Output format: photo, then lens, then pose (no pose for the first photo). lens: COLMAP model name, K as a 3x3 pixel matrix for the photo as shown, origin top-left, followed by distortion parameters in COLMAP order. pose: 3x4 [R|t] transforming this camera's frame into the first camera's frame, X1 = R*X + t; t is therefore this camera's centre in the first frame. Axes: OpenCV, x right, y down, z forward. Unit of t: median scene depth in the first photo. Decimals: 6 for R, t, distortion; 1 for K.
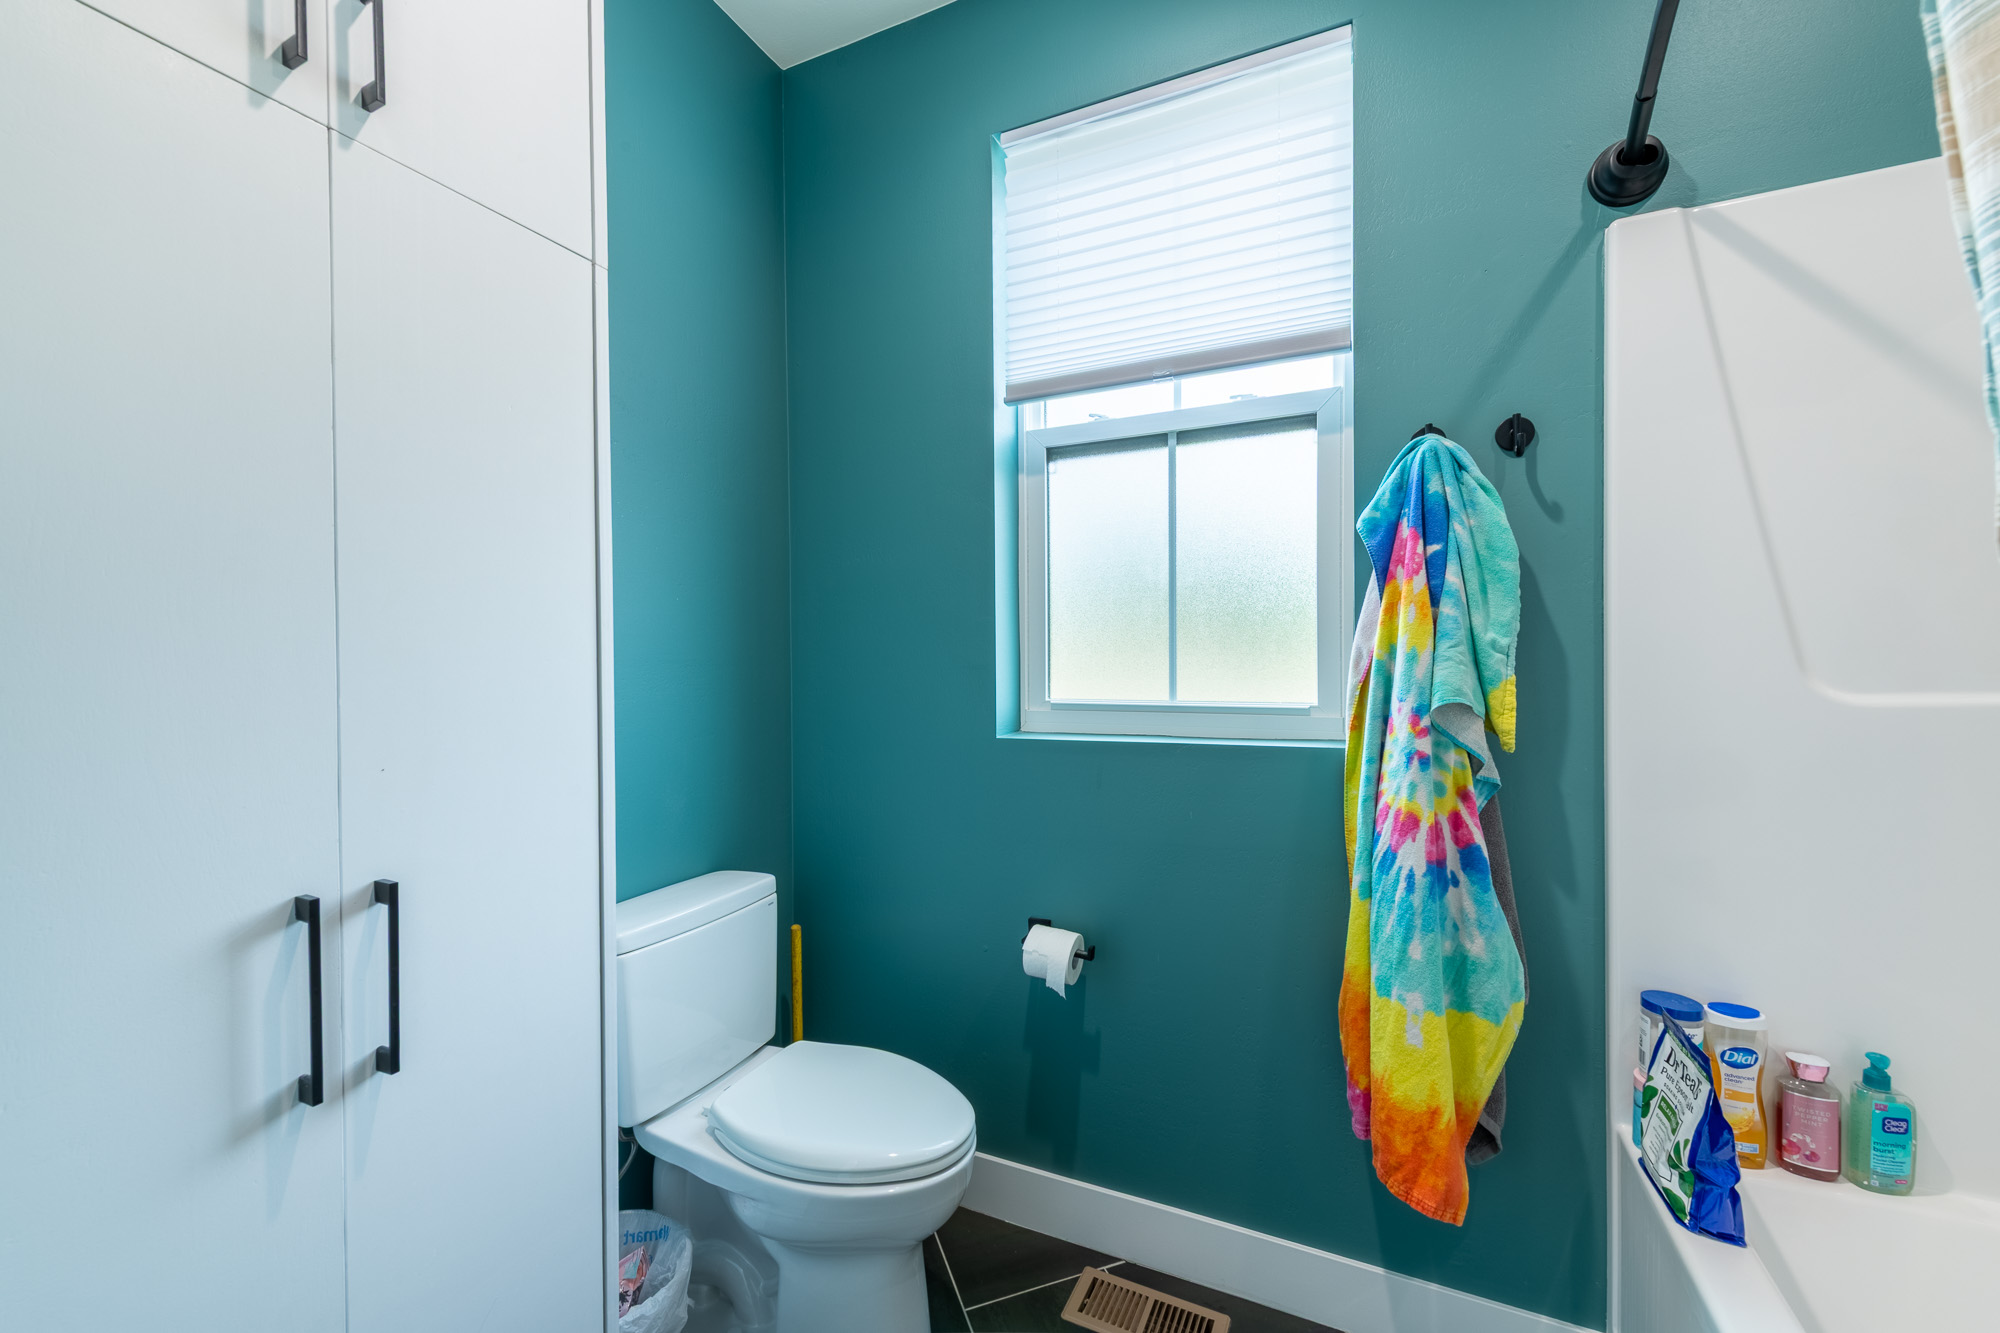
lens RADIAL K [[795.2, 0, 992.6], [0, 795.2, 662.6], [0, 0, 1]] dist [0.005476, -0.000139]
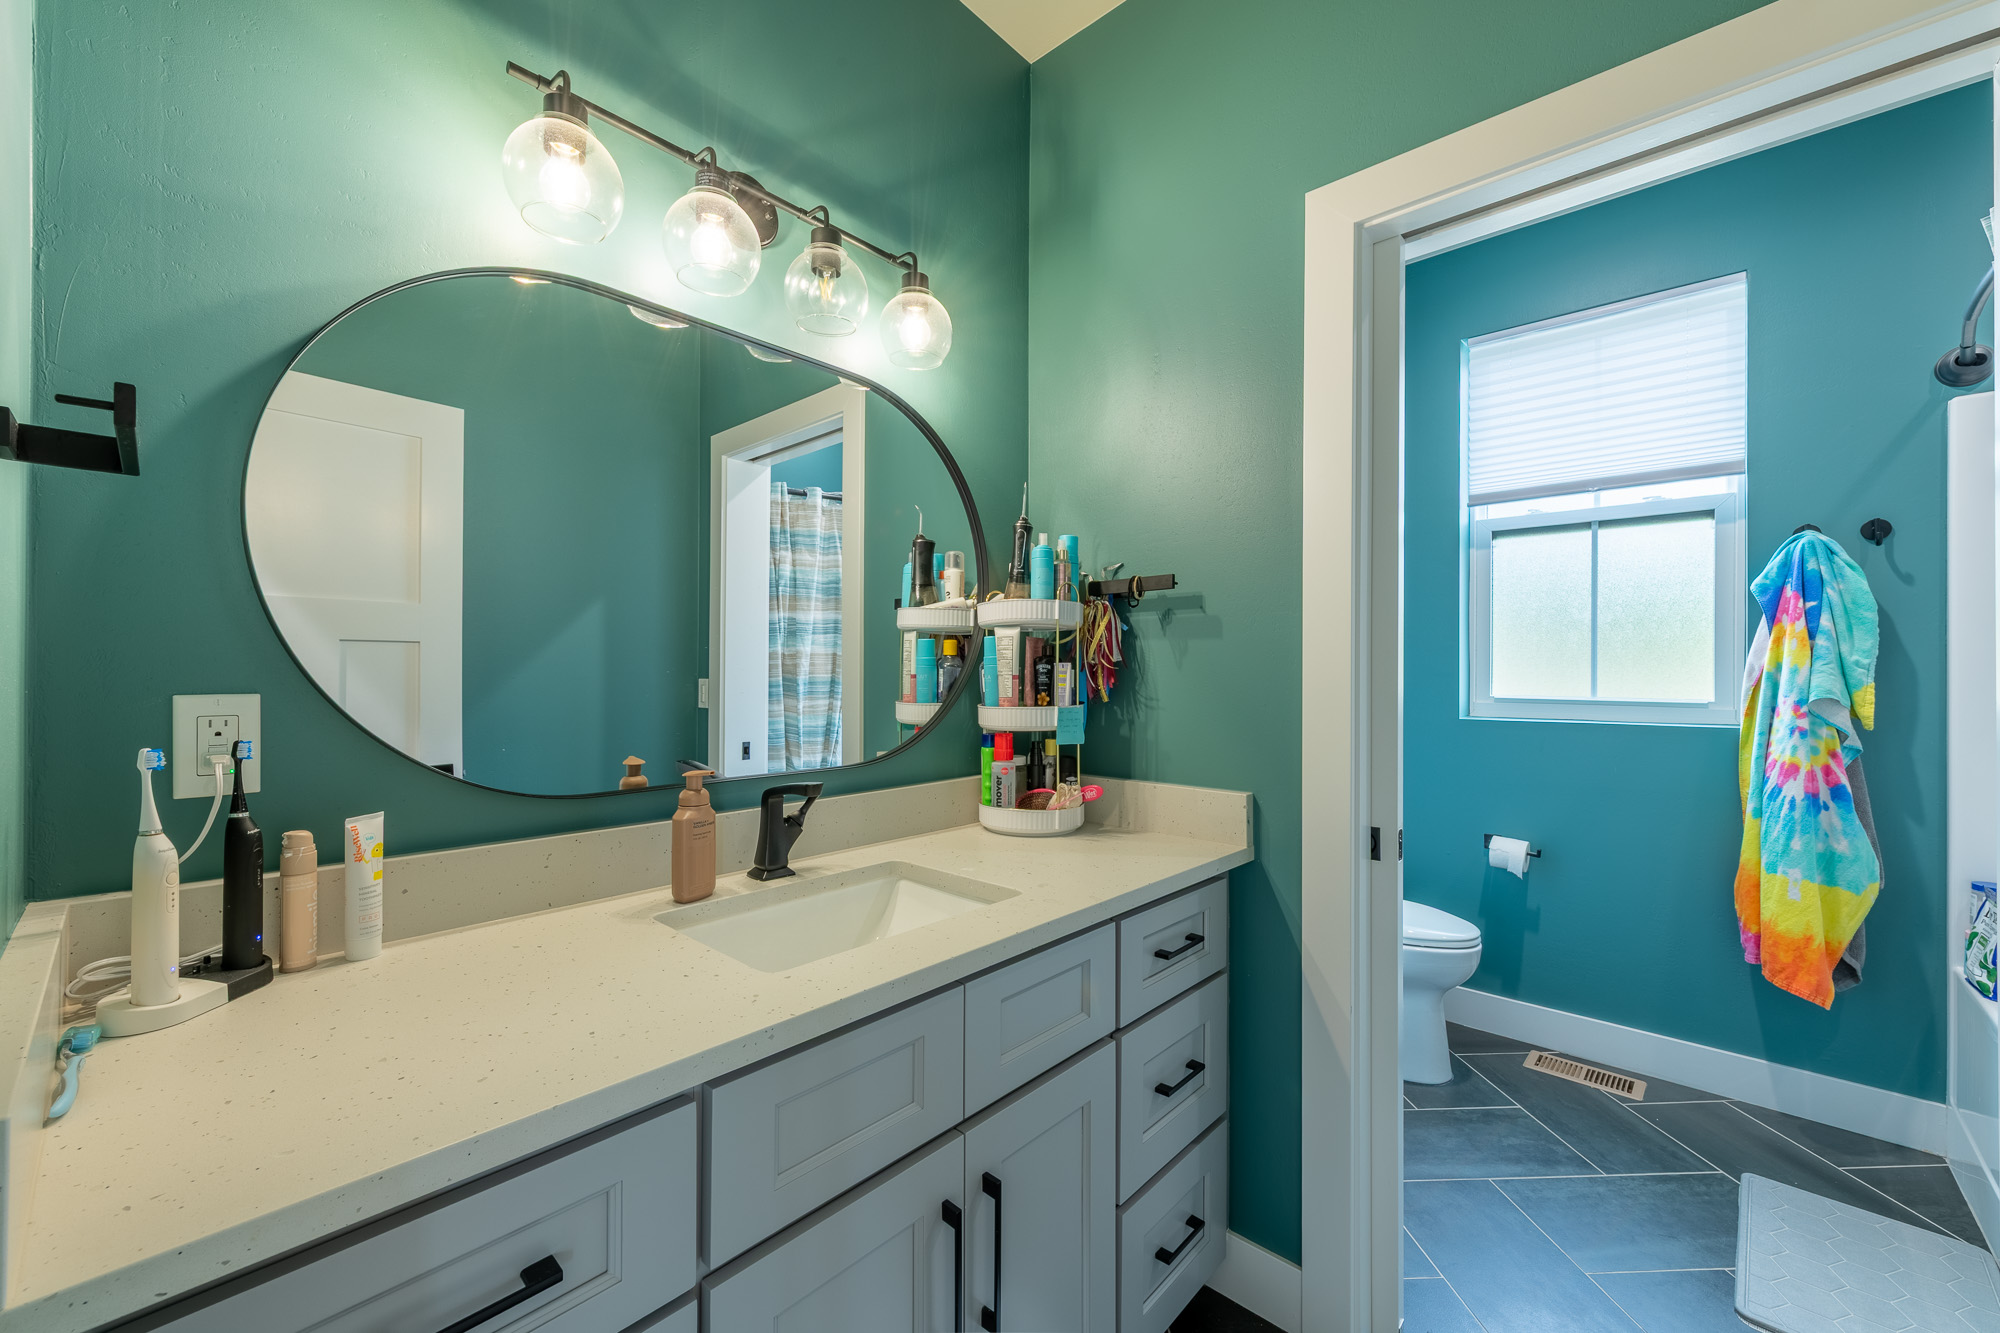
lens RADIAL K [[776.4, 0, 1000.0], [0, 776.4, 666.5], [0, 0, 1]] dist [-0.000932, -0.000049]
pose [[0.954994, 0.008560, -0.296502, -0.561904], [-0.010173, 0.999941, -0.003897, 0.007645], [0.296451, 0.006738, 0.955024, -1.010870]]
